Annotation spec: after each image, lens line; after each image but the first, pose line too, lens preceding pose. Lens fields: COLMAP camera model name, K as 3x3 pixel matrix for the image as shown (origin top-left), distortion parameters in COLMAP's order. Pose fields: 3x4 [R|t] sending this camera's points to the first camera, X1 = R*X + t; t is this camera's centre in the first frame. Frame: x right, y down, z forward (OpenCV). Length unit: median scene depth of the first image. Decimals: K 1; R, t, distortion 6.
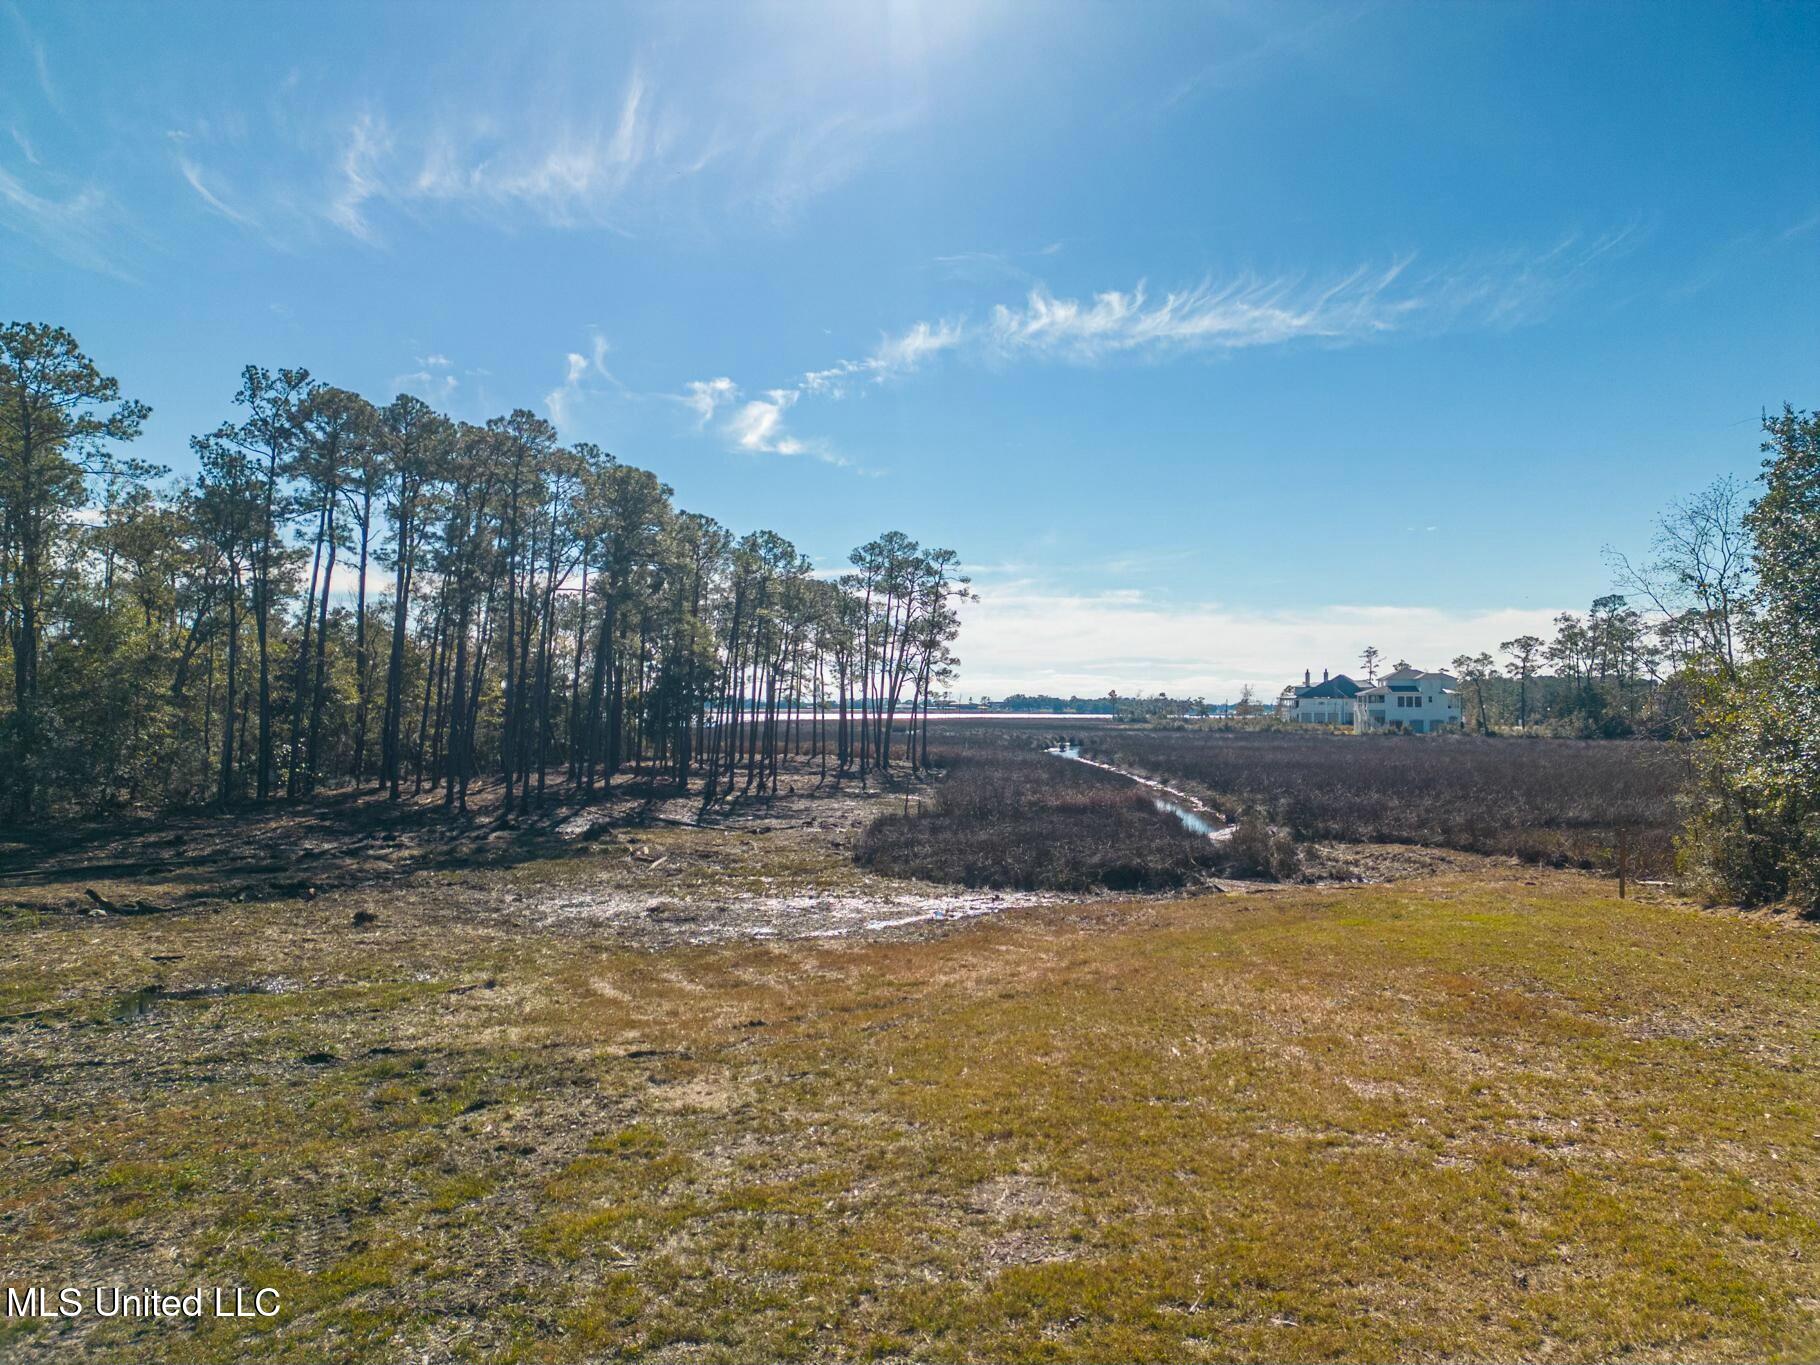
lens RADIAL K [[1254.5, 0, 910.0], [0, 1254.5, 682.5], [0, 0, 1]] dist [0.080506, -0.053949]
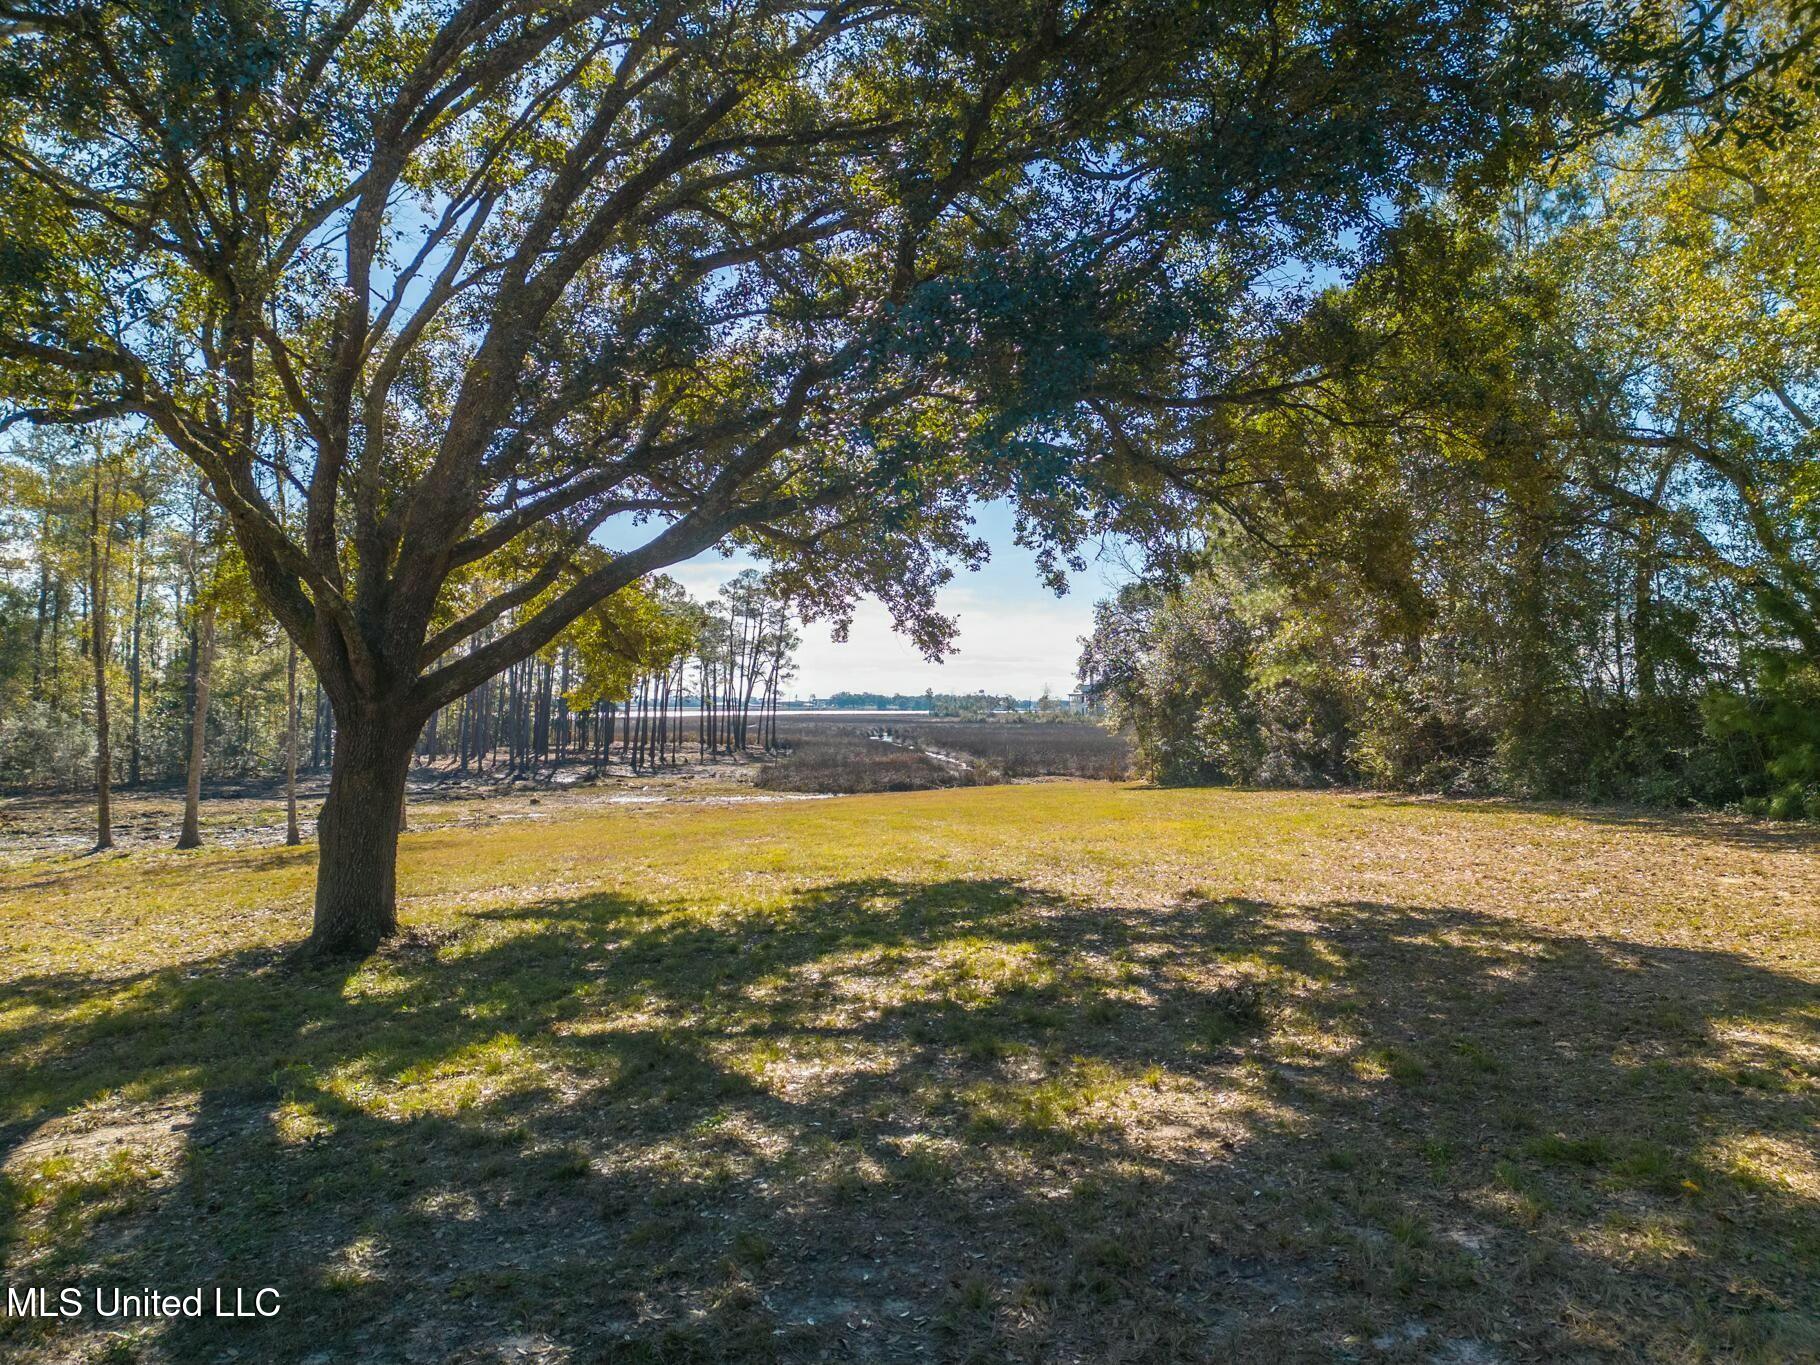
lens RADIAL K [[1273.8, 0, 910.0], [0, 1273.8, 682.5], [0, 0, 1]] dist [0.064328, -0.062953]
pose [[0.990489, -0.001875, 0.137576, -0.031629], [0.001582, 0.999996, 0.002240, -0.004378], [-0.137579, -0.002001, 0.990489, -0.352229]]
